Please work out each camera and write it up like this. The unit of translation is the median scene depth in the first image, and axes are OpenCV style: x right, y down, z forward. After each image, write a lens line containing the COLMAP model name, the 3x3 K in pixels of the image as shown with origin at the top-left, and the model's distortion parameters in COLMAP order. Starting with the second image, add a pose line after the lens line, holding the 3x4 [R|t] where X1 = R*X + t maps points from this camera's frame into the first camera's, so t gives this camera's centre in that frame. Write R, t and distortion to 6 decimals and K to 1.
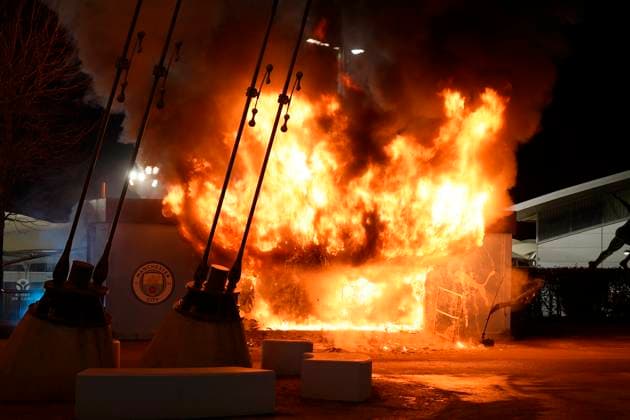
lens RADIAL K [[1570.7, 0, 333.4], [0, 1570.7, 212.4], [0, 0, 1]] dist [-0.053082, 0.317940]
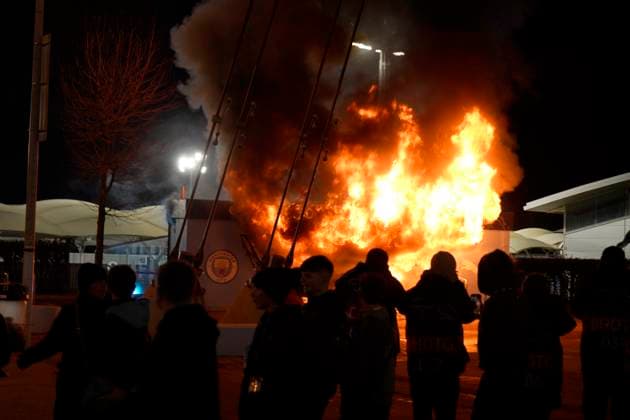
lens RADIAL K [[1570.7, 0, 333.4], [0, 1570.7, 212.4], [0, 0, 1]] dist [-0.053082, 0.317940]
pose [[0.999503, 0.012877, -0.028774, 0.008915], [-0.012598, 0.999872, 0.009856, -0.009815], [0.028898, -0.009489, 0.999537, -0.210933]]
